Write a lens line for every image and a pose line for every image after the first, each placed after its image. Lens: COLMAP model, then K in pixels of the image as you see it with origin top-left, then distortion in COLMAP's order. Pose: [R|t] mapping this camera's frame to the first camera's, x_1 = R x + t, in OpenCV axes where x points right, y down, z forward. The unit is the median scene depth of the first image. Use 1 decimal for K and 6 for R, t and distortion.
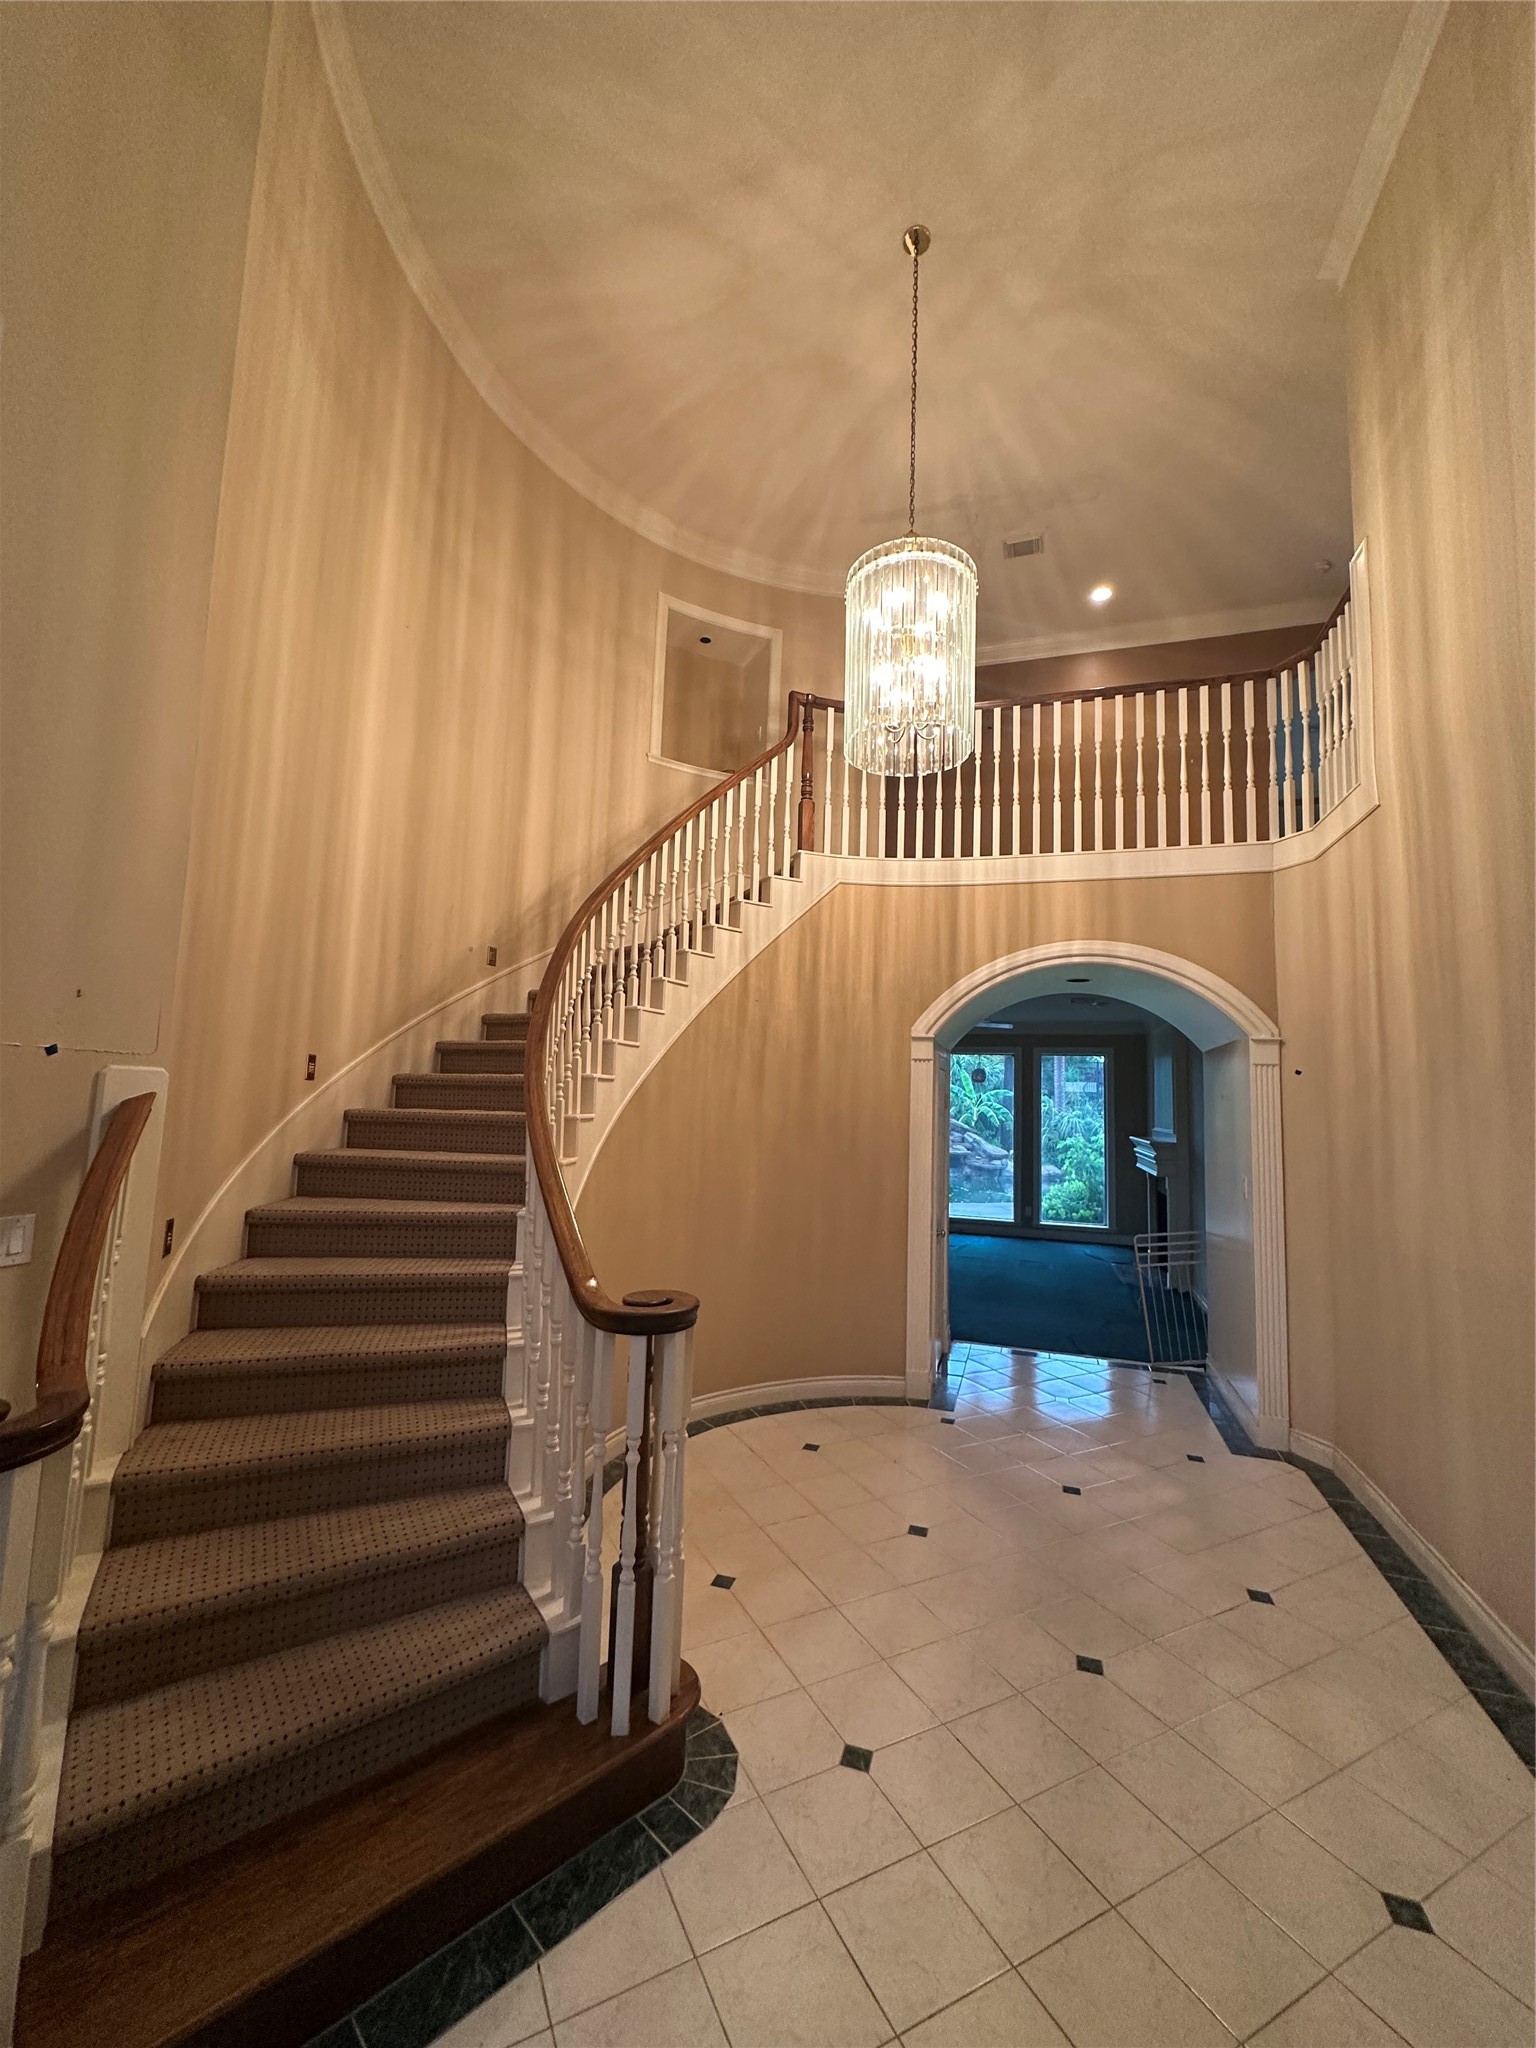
lens RADIAL K [[816.8, 0, 768.3], [0, 816.8, 1020.2], [0, 0, 1]] dist [-0.003260, 0.001112]
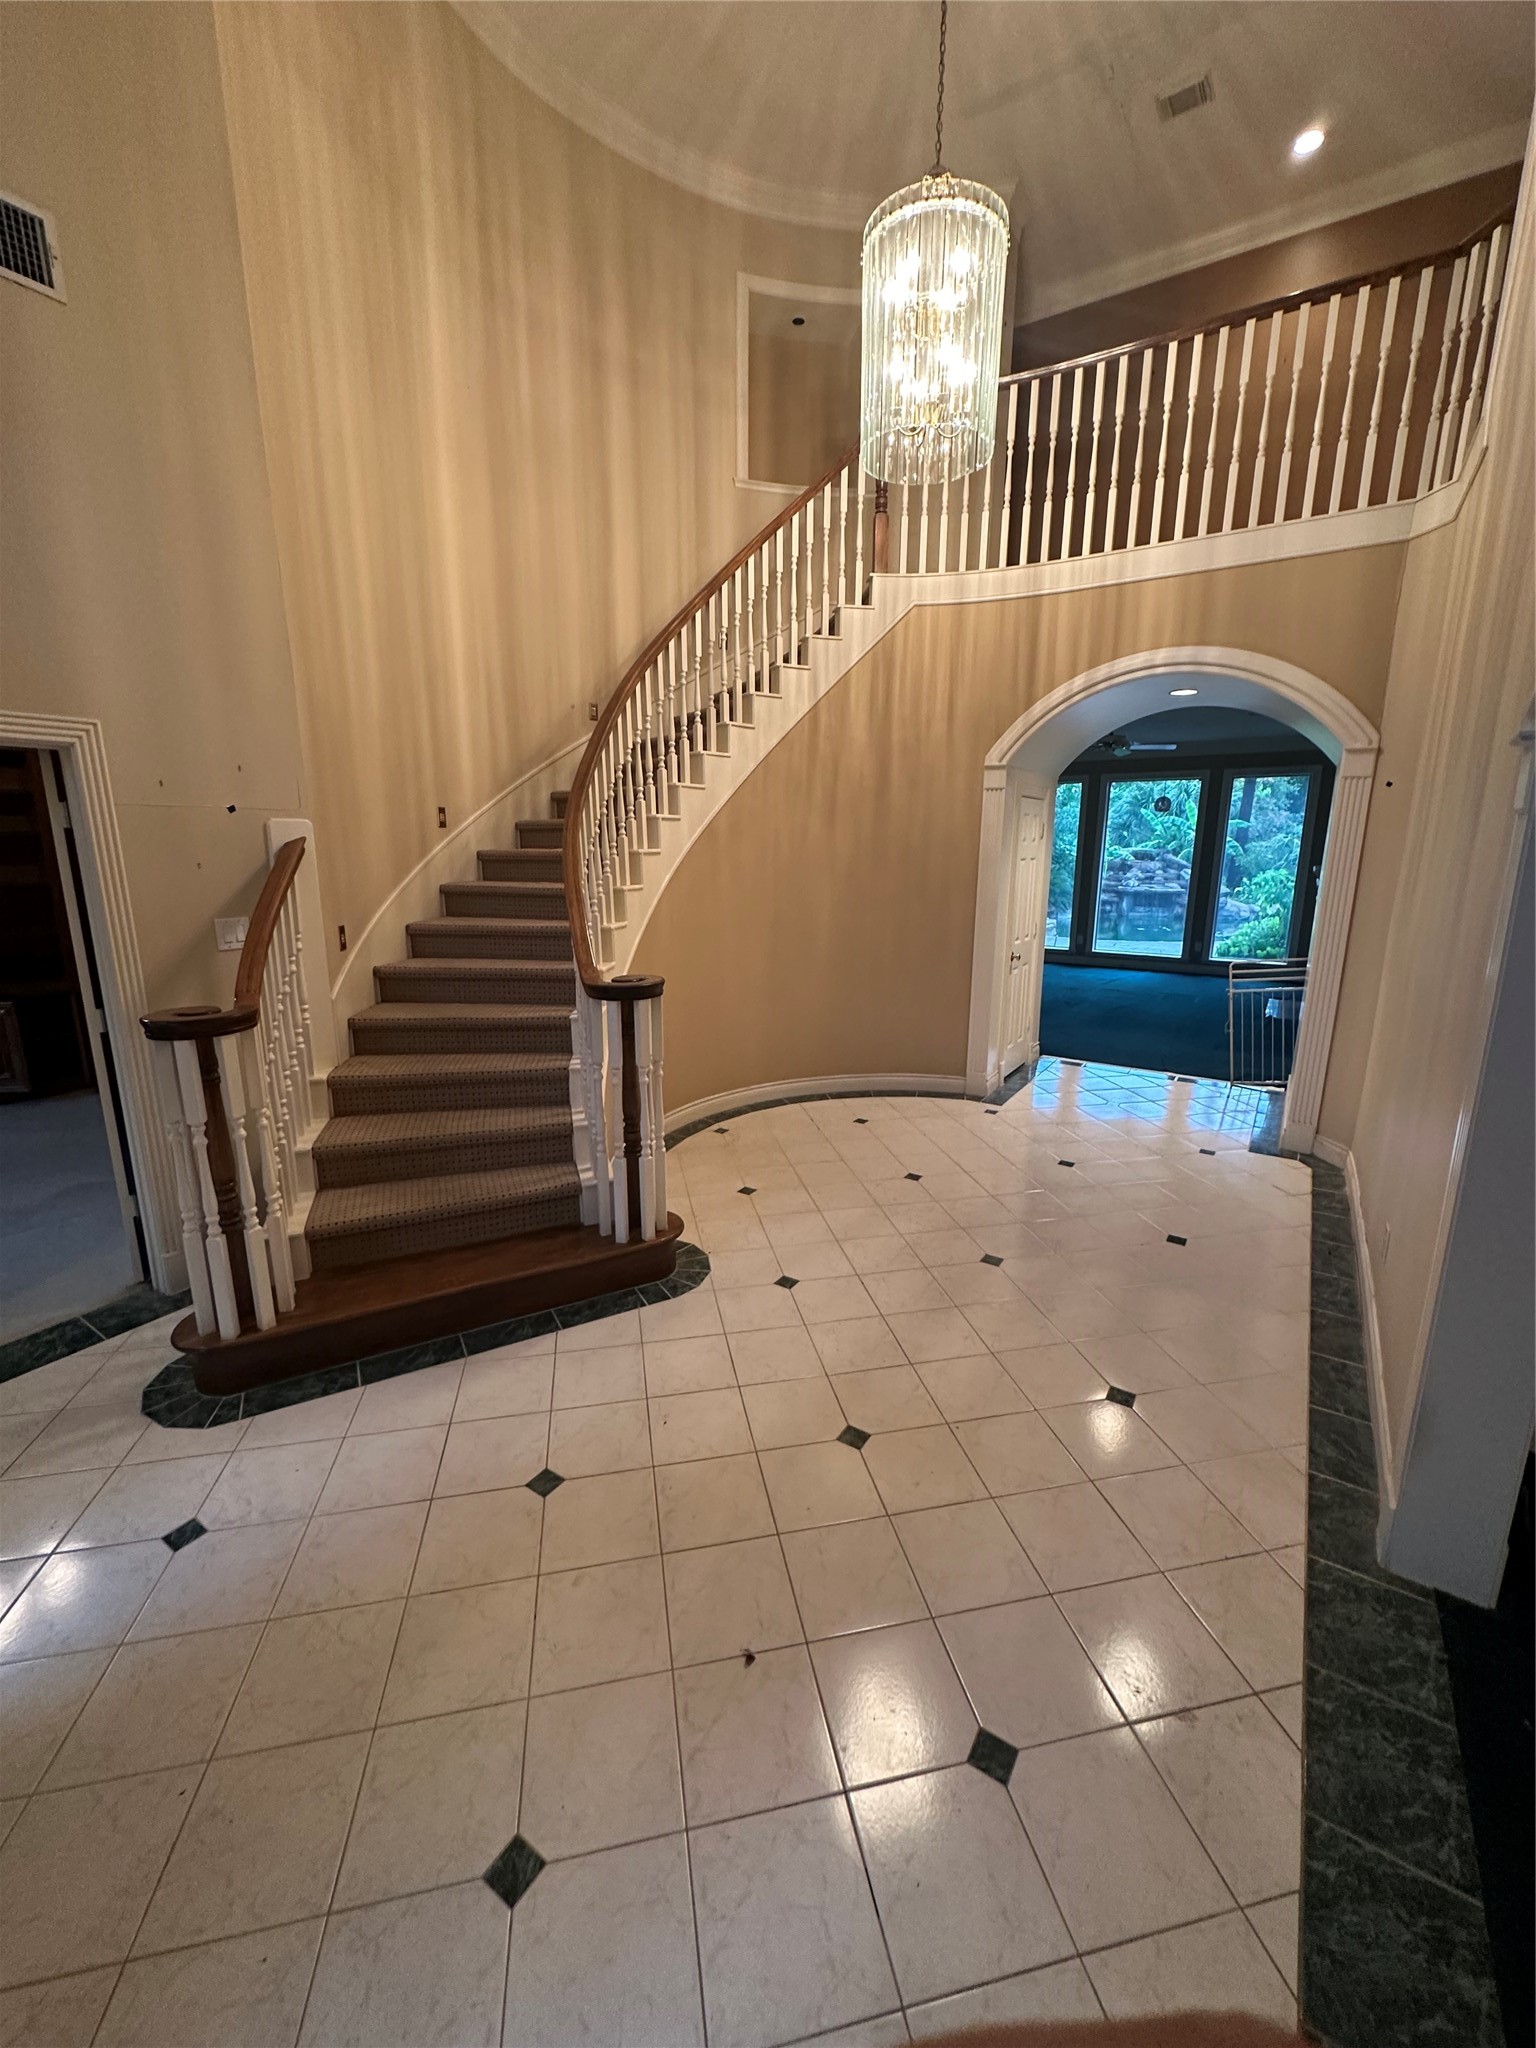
lens RADIAL K [[816.8, 0, 767.5], [0, 816.8, 1019.0], [0, 0, 1]] dist [-0.003260, 0.001112]
pose [[0.963675, 0.028154, -0.265588, 0.208302], [0.053573, 0.953839, 0.295503, 0.006732], [0.261648, -0.298997, 0.917682, -0.101222]]
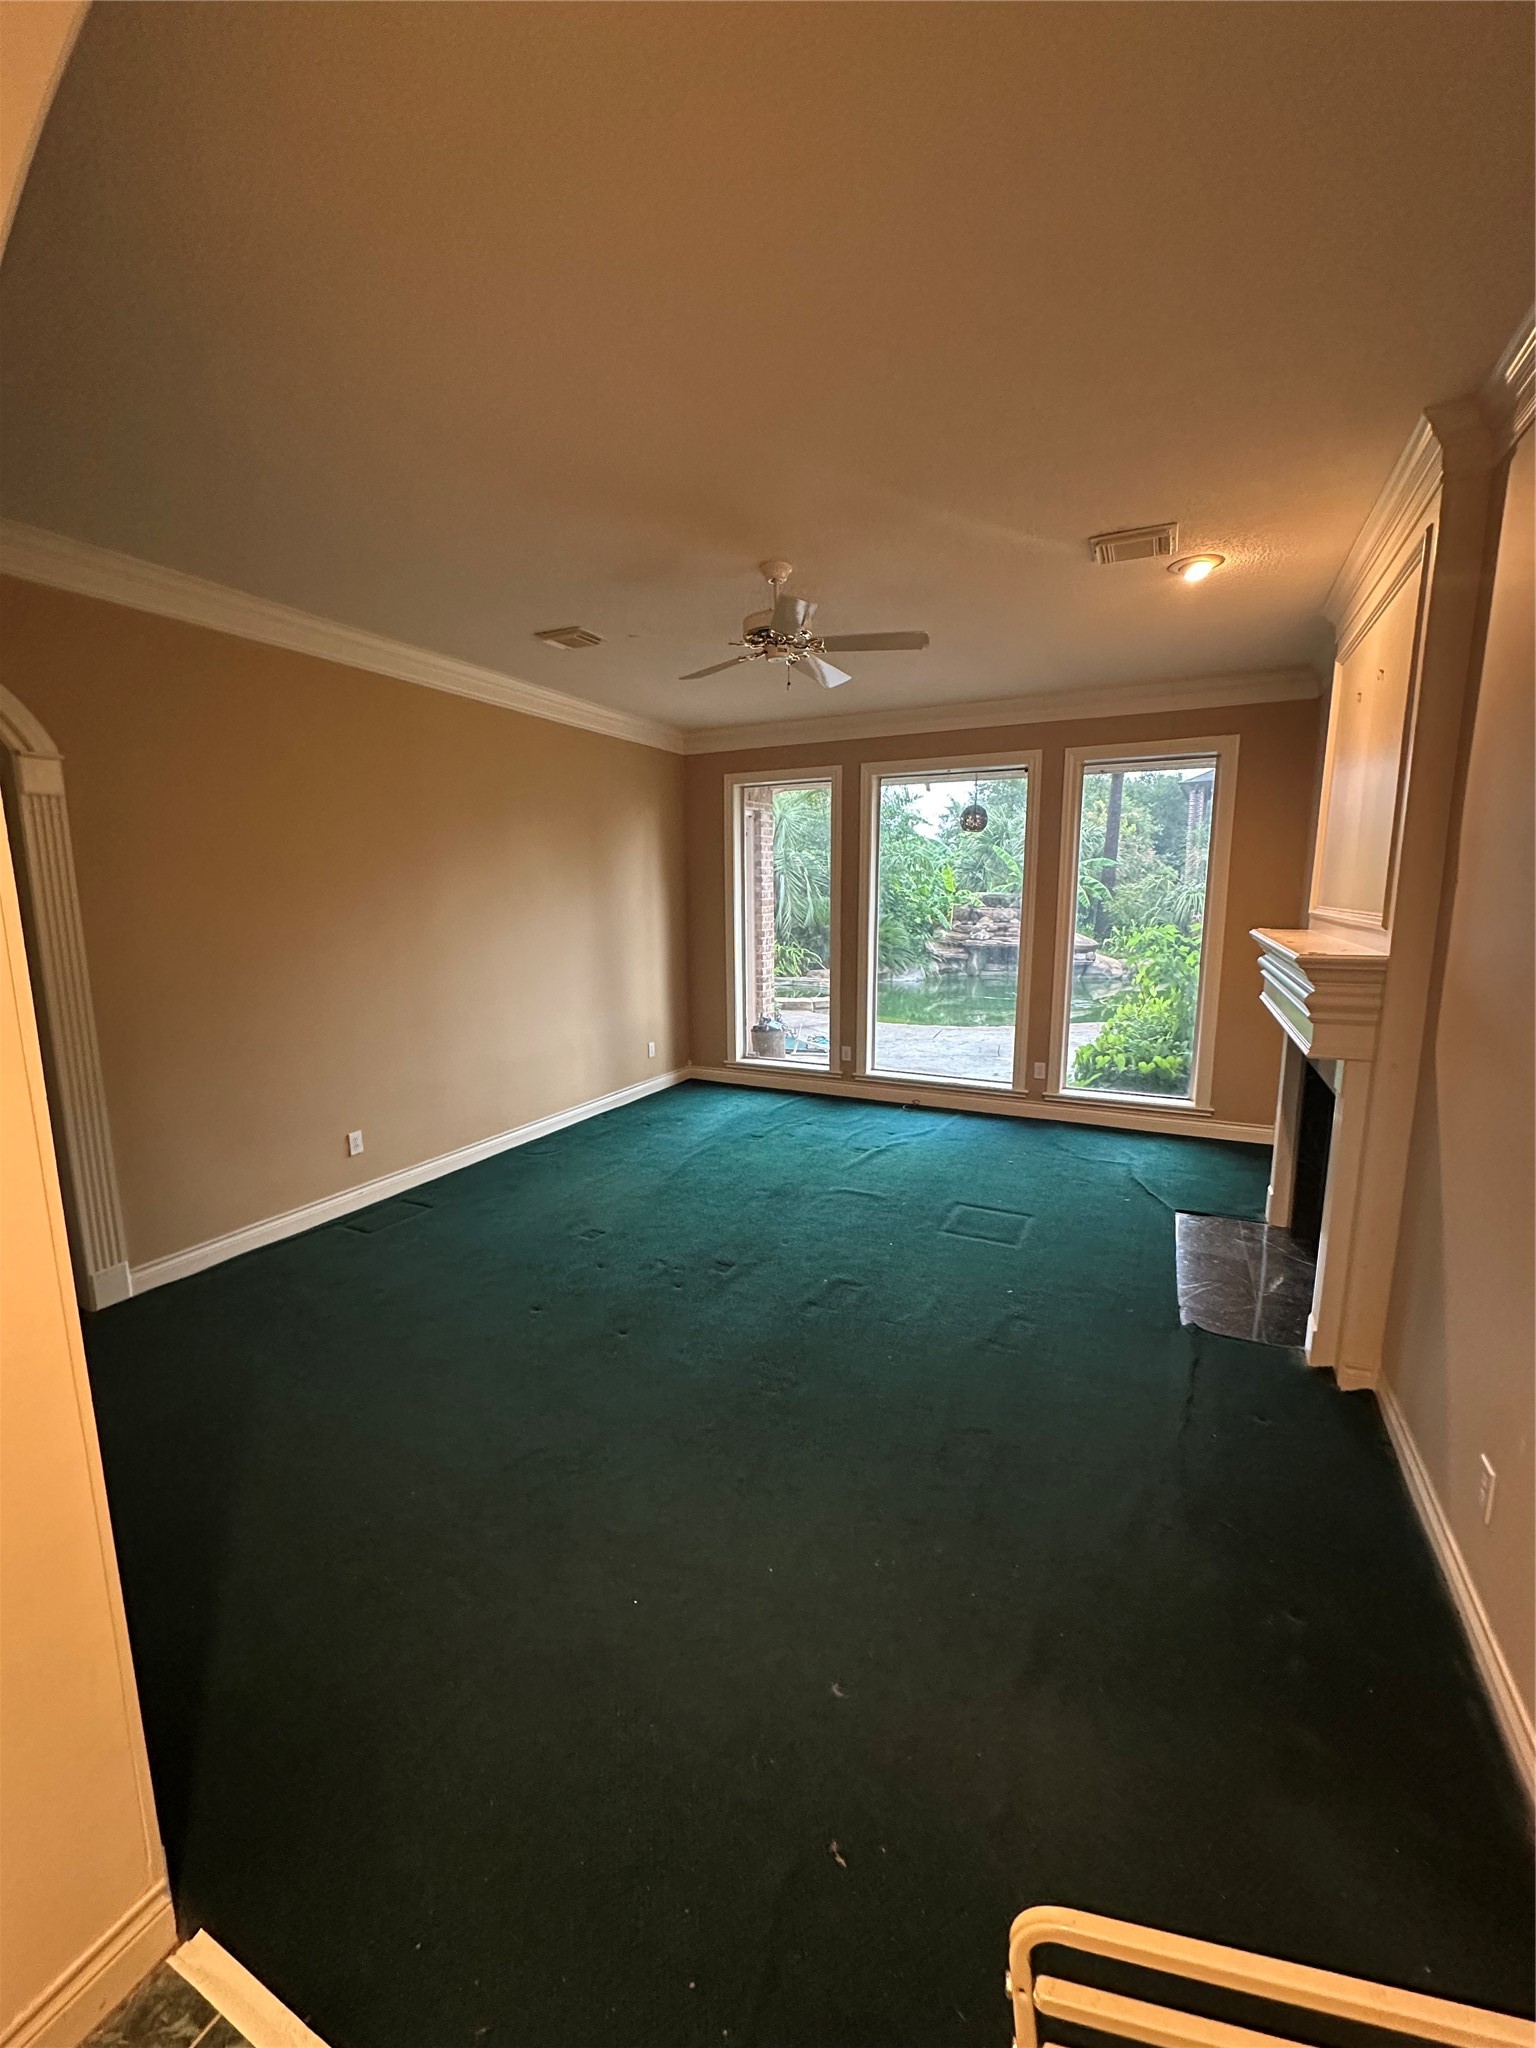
lens RADIAL K [[816.8, 0, 770.7], [0, 816.8, 1017.1], [0, 0, 1]] dist [-0.003260, 0.001112]
pose [[0.989456, -0.009176, -0.144542, 0.531259], [0.045265, 0.967590, 0.248435, 0.143458], [0.137577, -0.252358, 0.957804, 1.137996]]
